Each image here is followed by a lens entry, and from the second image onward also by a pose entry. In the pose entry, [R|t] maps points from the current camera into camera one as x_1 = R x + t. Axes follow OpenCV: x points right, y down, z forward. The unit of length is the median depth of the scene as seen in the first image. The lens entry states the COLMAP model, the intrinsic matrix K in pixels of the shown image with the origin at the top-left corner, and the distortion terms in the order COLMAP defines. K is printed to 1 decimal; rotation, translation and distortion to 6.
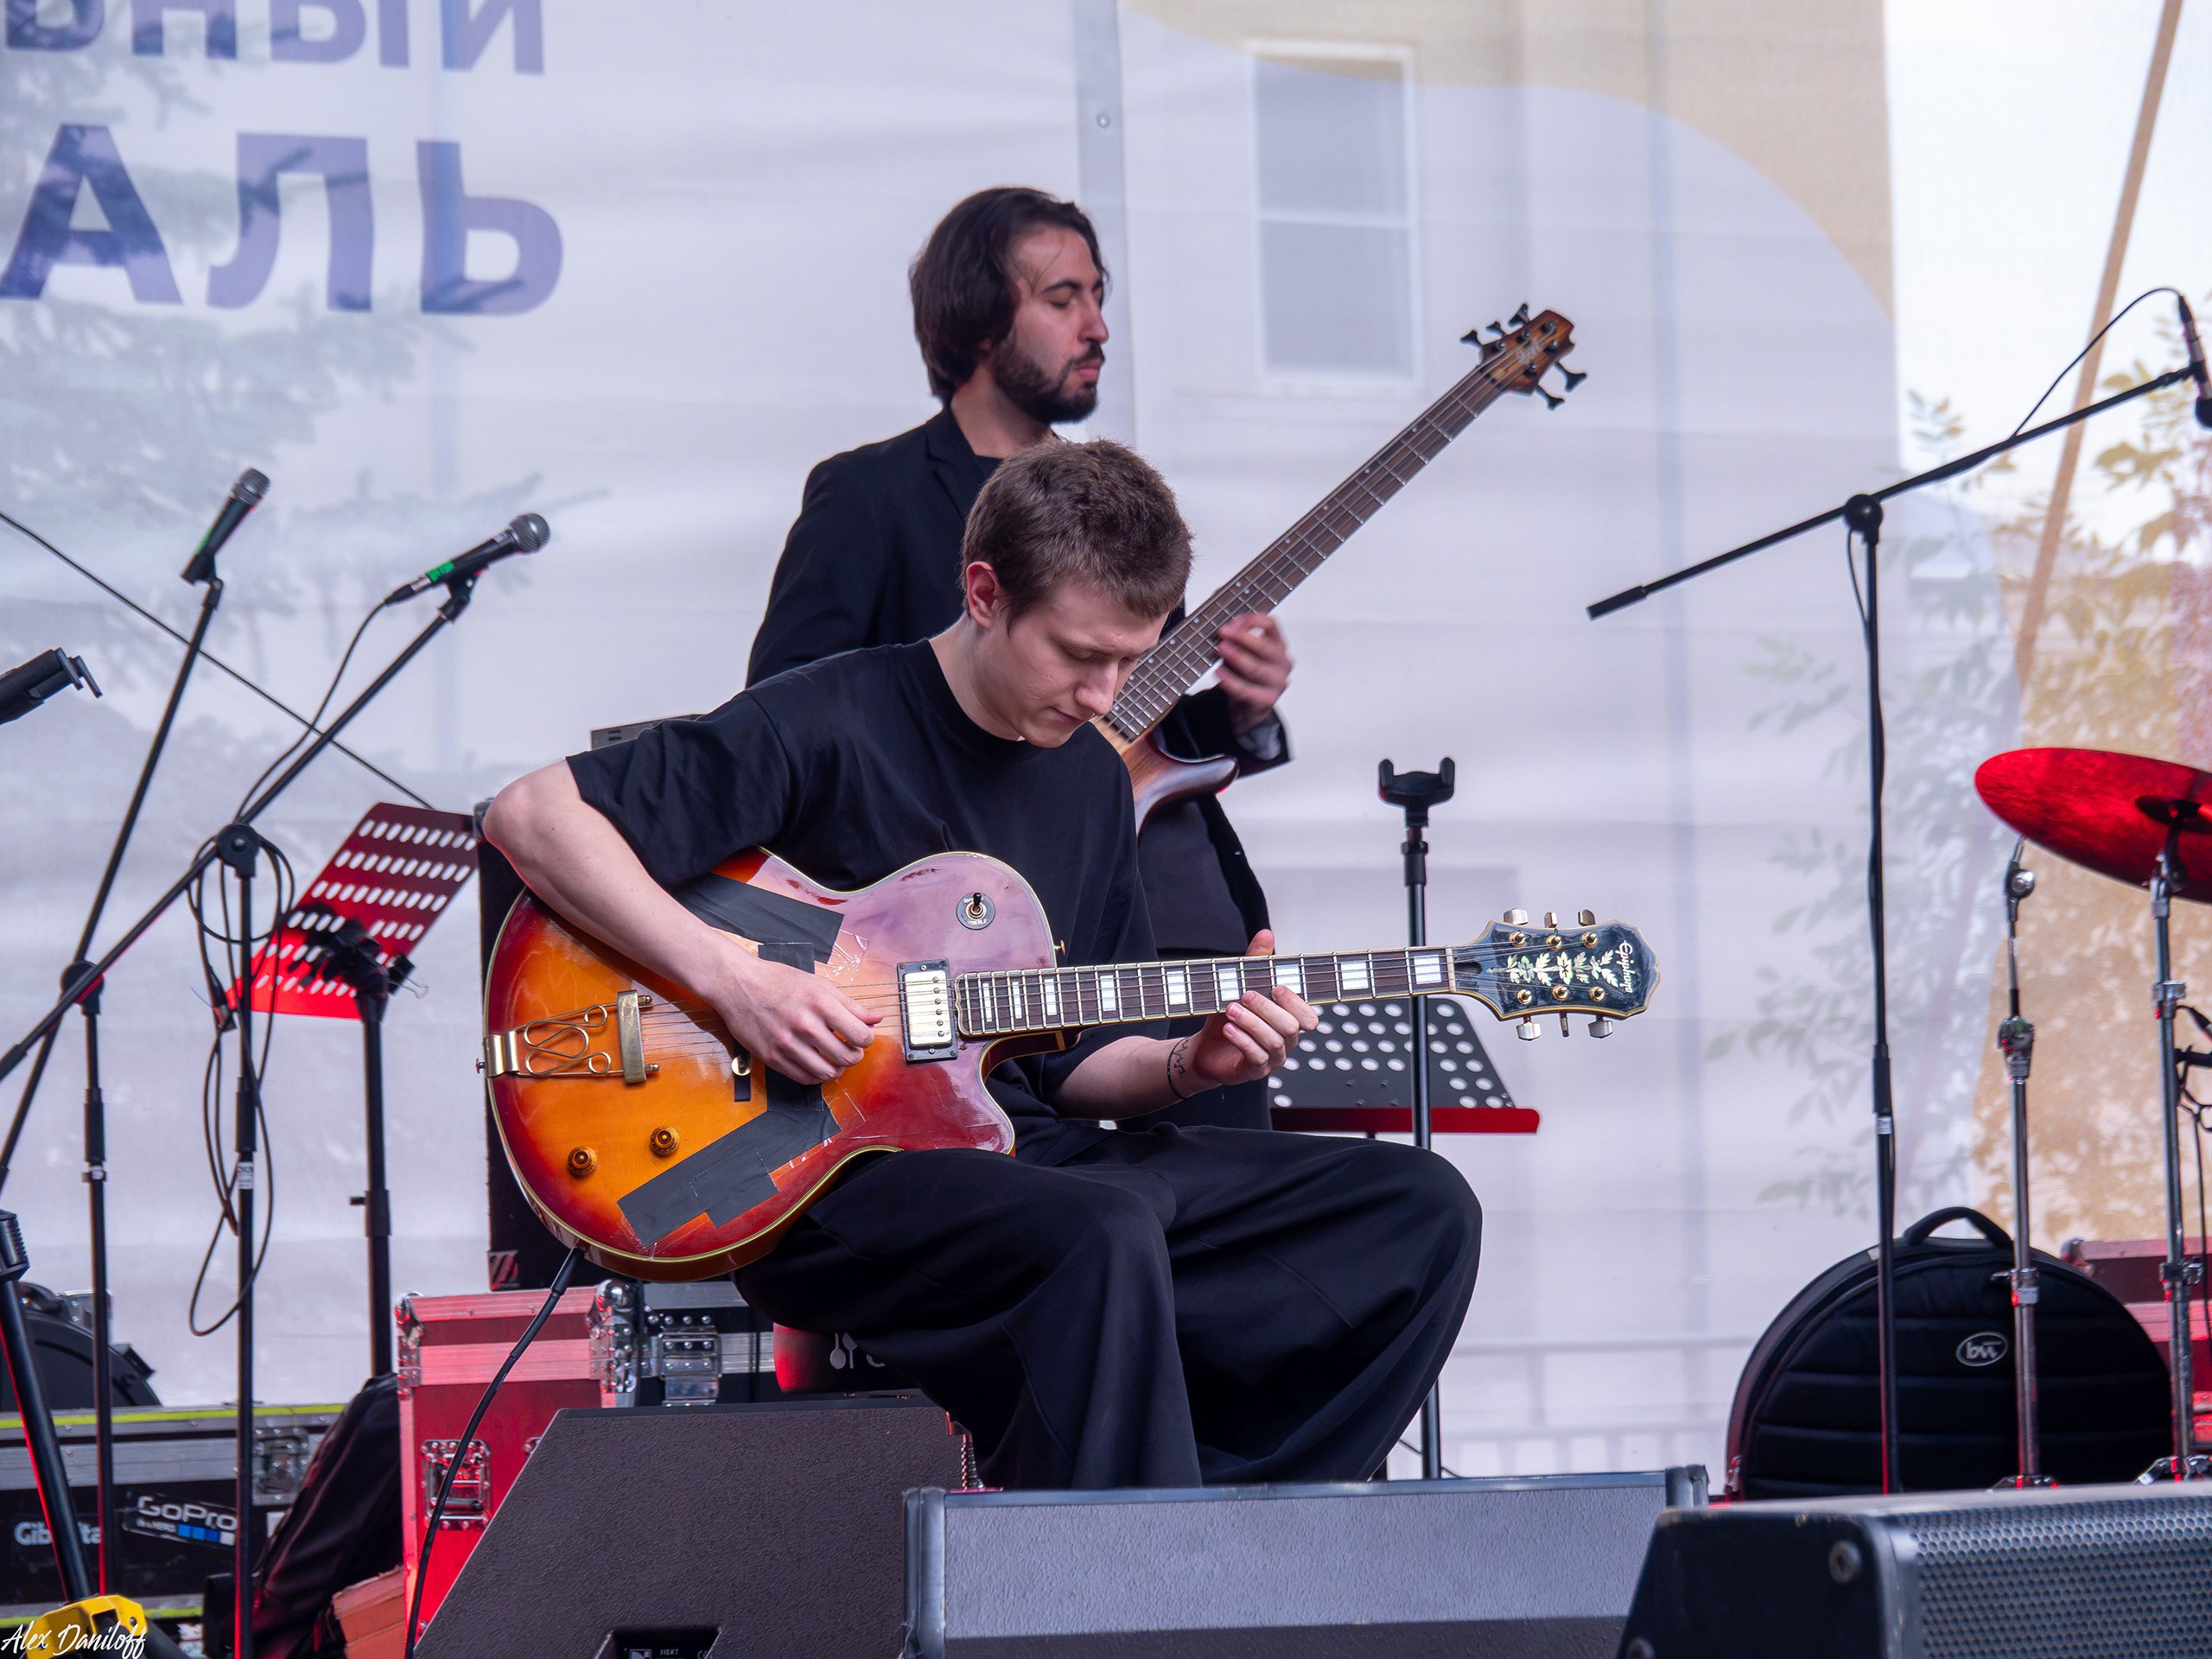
lens RADIAL K [[9486.7, 0, 1096.8], [0, 9486.7, 819.3], [0, 0, 1]] dist [-0.114904, 0.000000]
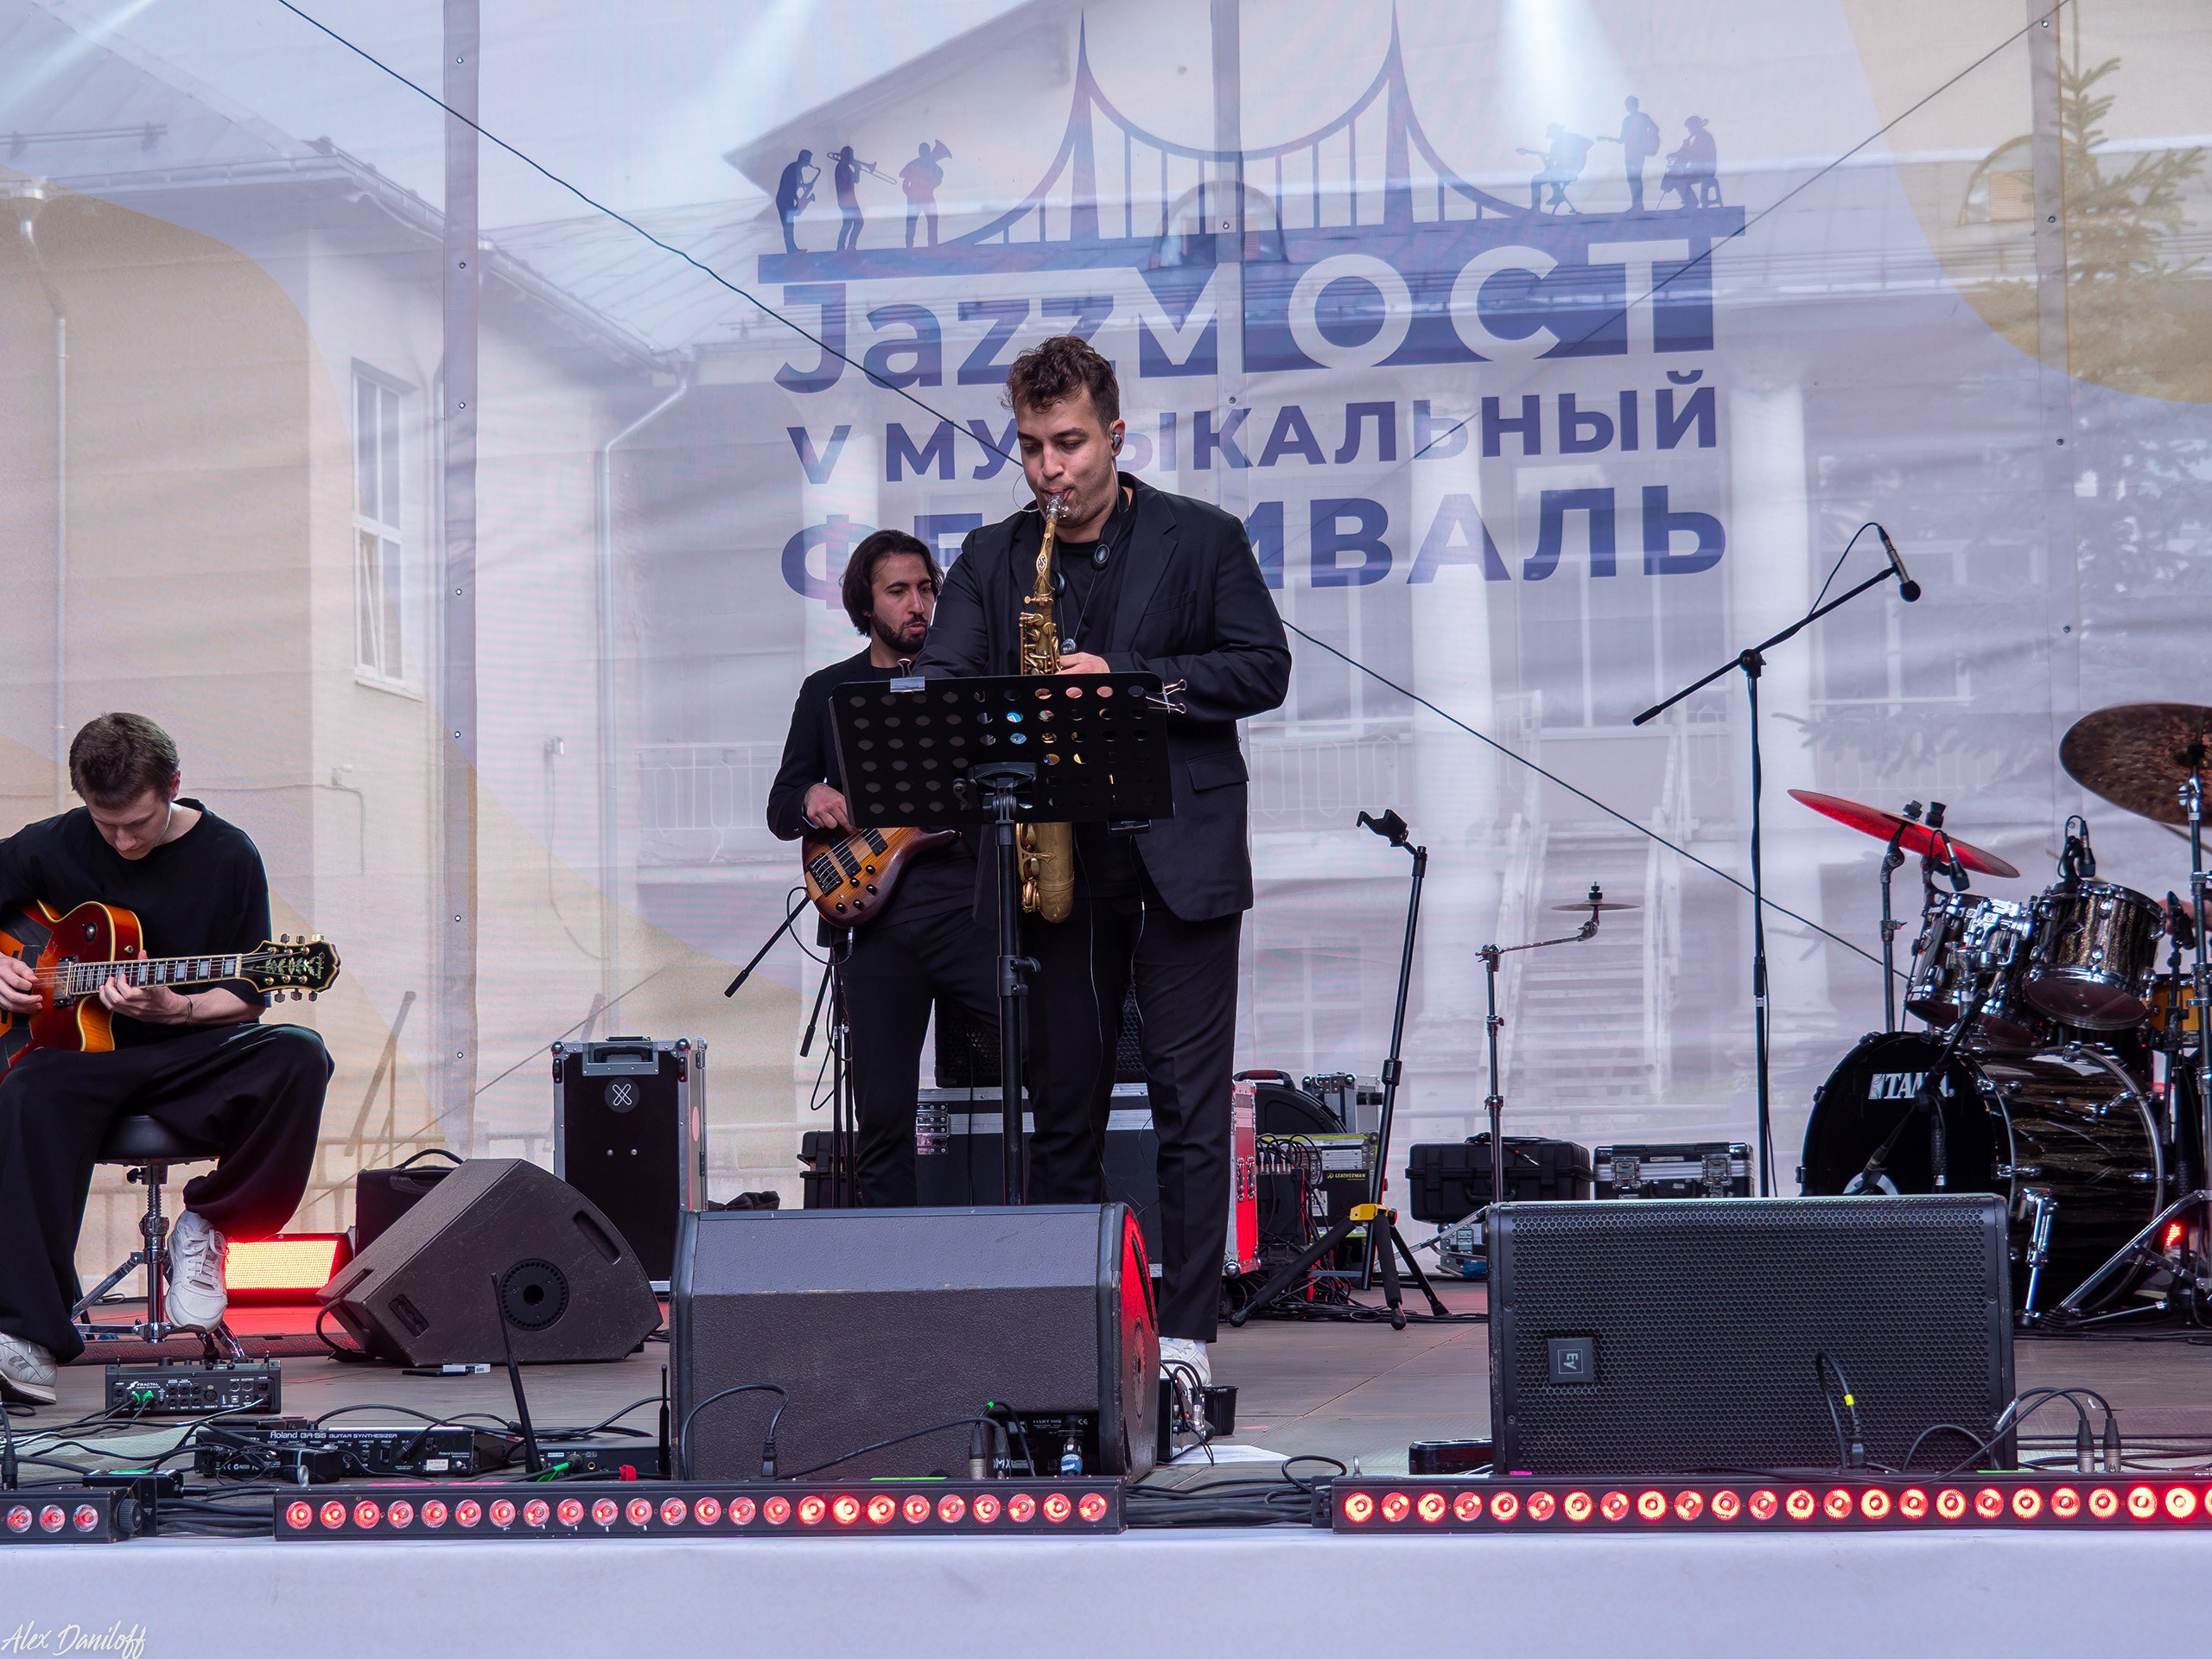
lens RADIAL K [[4384.3, 0, 1105.7], [0, 4384.3, 829.3], [0, 0, 1]] dist [-0.048170, 0.000000]
pose [[0.773389, -0.030273, -0.633209, 0.420631], [0.035099, 0.999372, -0.004910, -0.000583], [0.632959, -0.018428, 0.773966, 0.233971]]
